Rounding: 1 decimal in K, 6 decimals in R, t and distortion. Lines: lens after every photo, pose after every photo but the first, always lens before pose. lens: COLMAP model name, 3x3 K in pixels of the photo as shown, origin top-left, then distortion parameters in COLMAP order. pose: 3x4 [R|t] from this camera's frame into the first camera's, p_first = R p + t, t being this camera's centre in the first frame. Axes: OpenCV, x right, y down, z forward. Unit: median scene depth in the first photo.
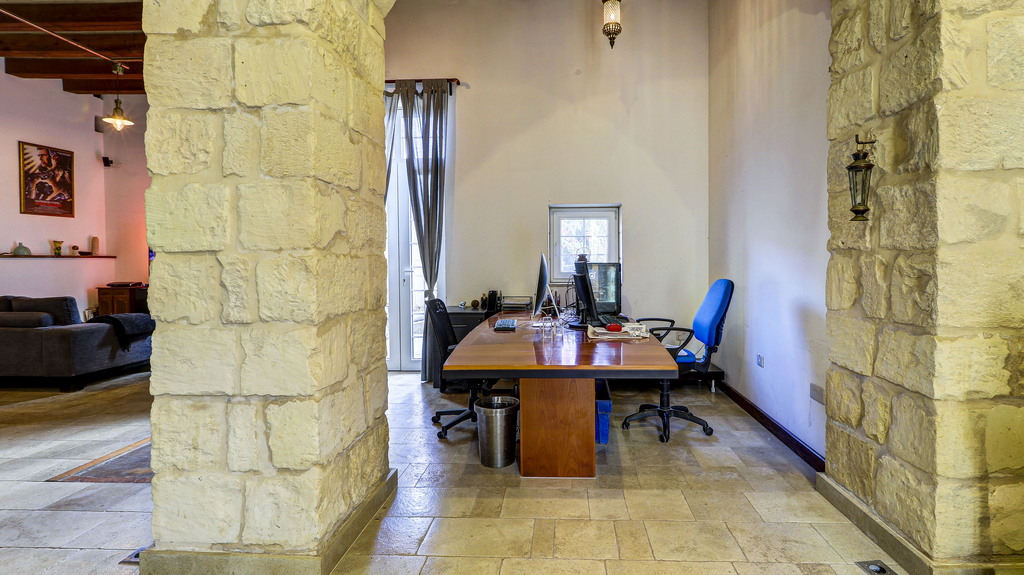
lens RADIAL K [[487.6, 0, 511.0], [0, 487.6, 266.7], [0, 0, 1]] dist [0.002708, 0.000175]
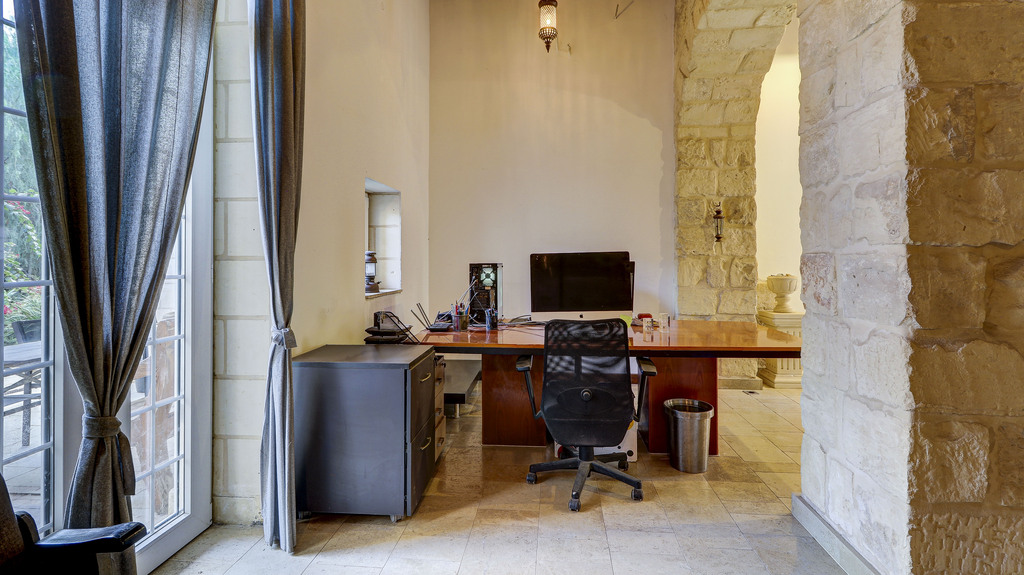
lens RADIAL K [[487.6, 0, 511.0], [0, 487.6, 266.7], [0, 0, 1]] dist [0.002708, 0.000175]
pose [[-0.027483, 0.005842, 0.999605, -1.482152], [0.017606, 0.999831, -0.005359, 0.009777], [-0.999467, 0.017452, -0.027581, 2.093970]]
